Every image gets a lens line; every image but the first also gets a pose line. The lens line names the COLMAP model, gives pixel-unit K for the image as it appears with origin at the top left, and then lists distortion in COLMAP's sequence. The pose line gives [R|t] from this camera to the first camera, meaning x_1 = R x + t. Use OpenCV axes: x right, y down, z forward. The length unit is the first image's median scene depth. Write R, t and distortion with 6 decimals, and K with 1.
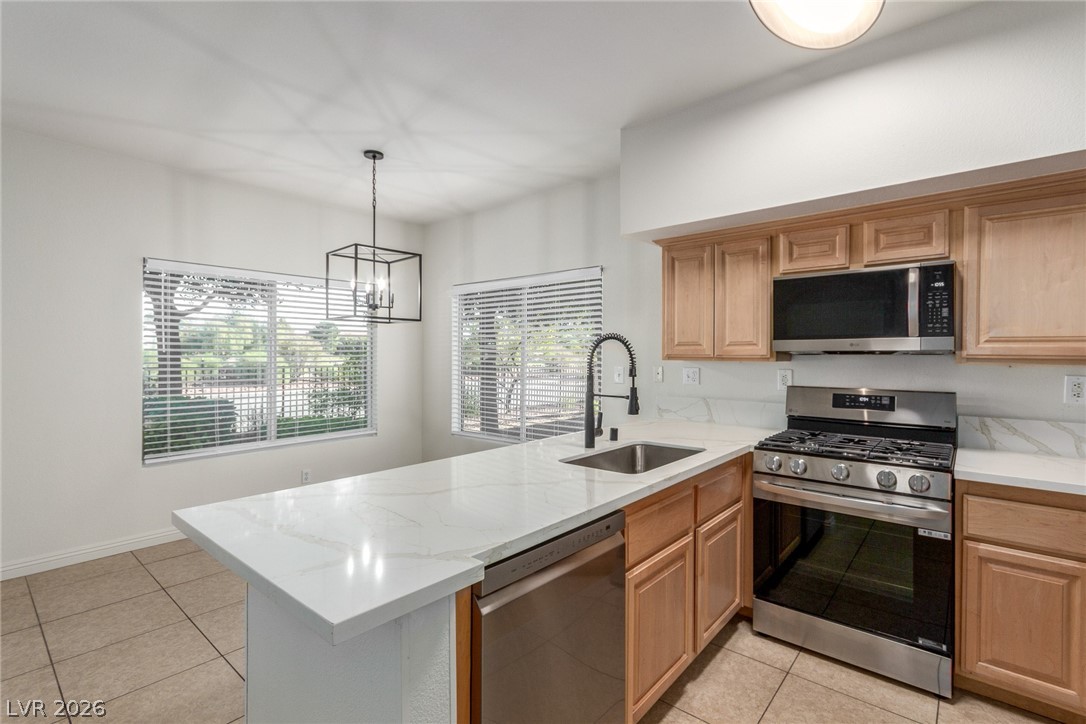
lens RADIAL K [[512.2, 0, 544.5], [0, 512.2, 358.2], [0, 0, 1]] dist [-0.002783, -0.000888]
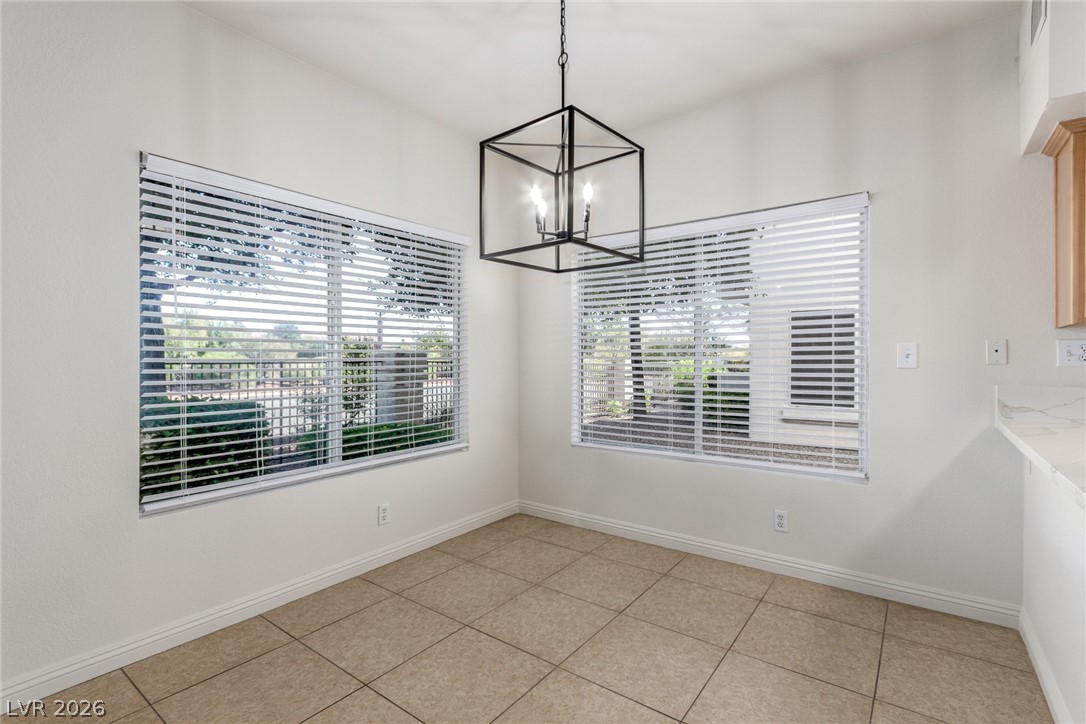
lens RADIAL K [[511.1, 0, 543.0], [0, 511.1, 362.0], [0, 0, 1]] dist [0.002558, 0.000843]
pose [[0.997644, -0.004955, 0.068430, -0.396797], [0.004783, 0.999985, 0.002681, 0.040545], [-0.068442, -0.002347, 0.997652, 0.418830]]
